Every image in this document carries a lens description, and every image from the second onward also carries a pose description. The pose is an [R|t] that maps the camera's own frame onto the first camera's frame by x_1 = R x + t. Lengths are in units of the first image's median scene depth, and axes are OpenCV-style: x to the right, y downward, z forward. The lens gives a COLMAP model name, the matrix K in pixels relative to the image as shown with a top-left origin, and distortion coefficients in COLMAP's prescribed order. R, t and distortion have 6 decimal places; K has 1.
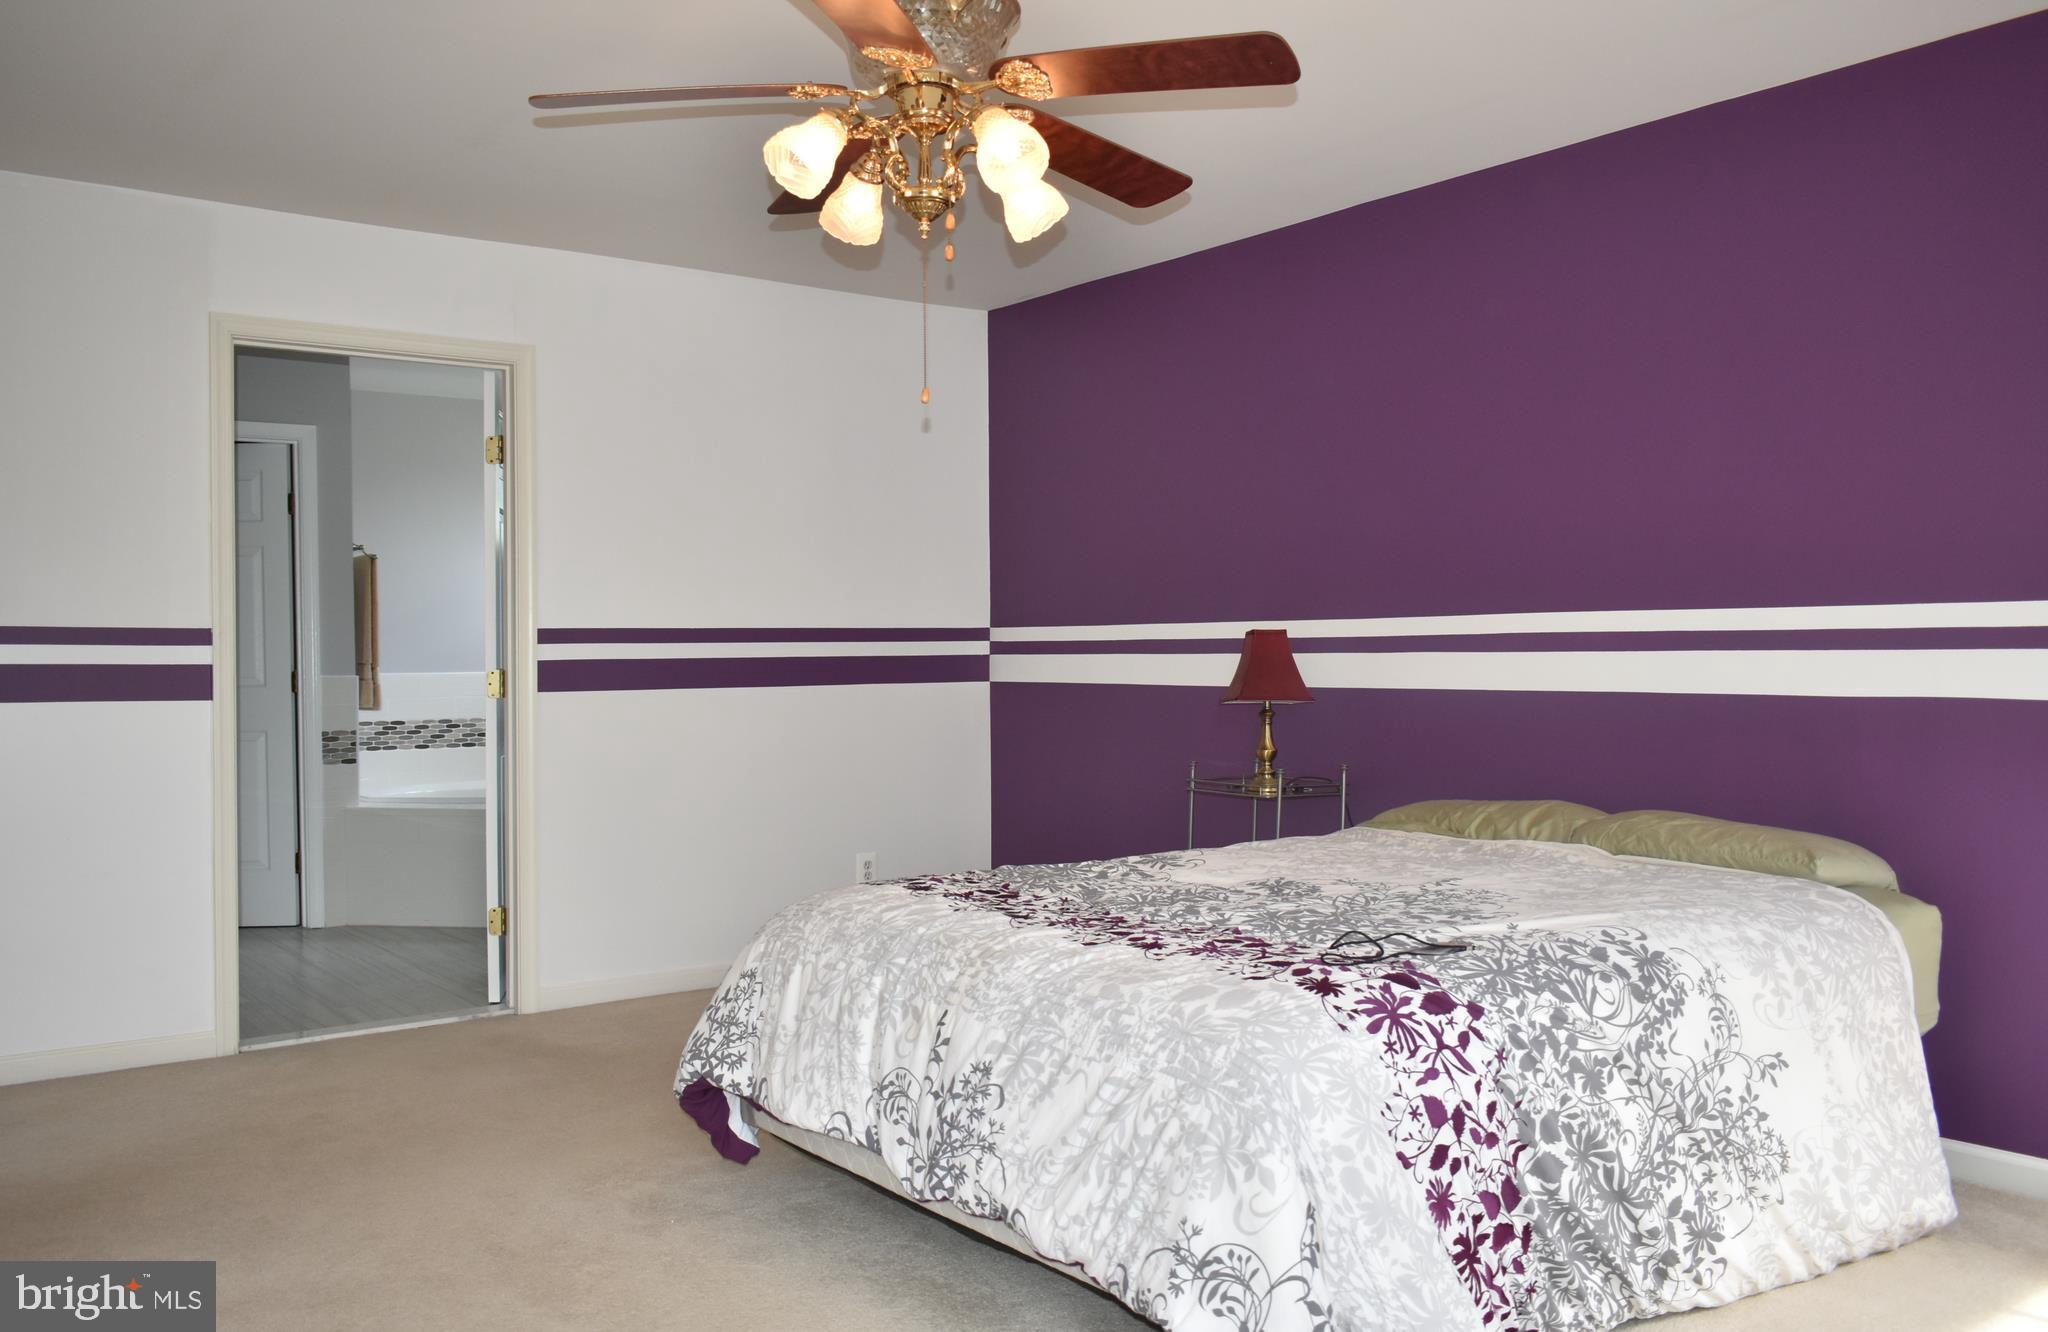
lens RADIAL K [[1760.2, 0, 1024.0], [0, 1760.2, 666.0], [0, 0, 1]] dist [0.048337, 0.004419]
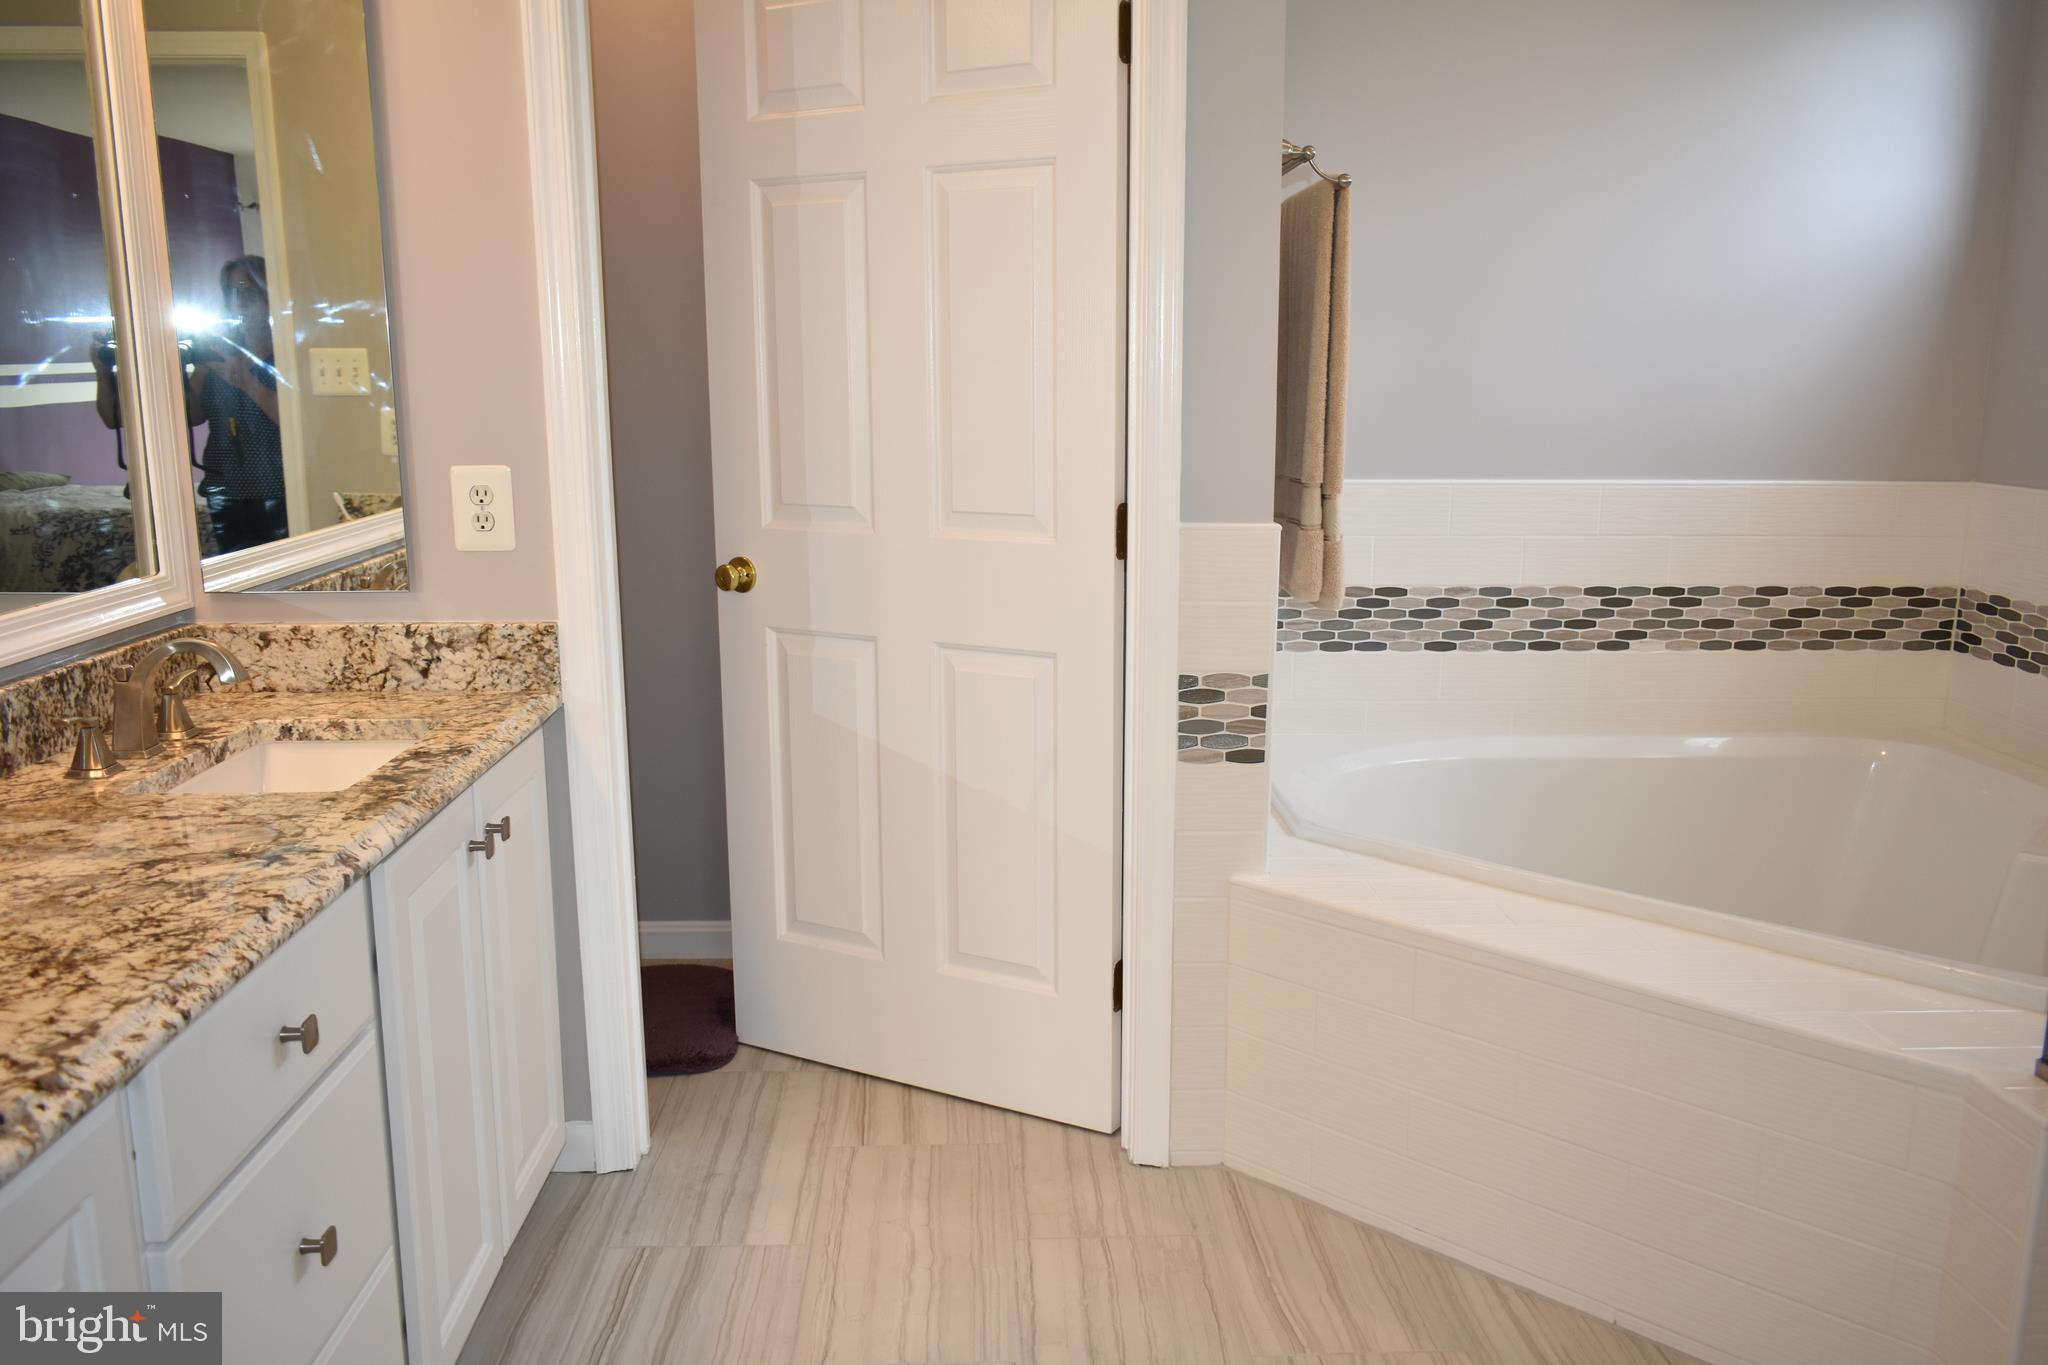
lens RADIAL K [[1642.8, 0, 1024.0], [0, 1642.8, 682.5], [0, 0, 1]] dist [-0.016989, 0.012307]
pose [[0.837507, 0.121408, -0.532769, -0.318837], [-0.018389, 0.980715, 0.194579, -0.035884], [0.546117, -0.153164, 0.823588, 0.927607]]
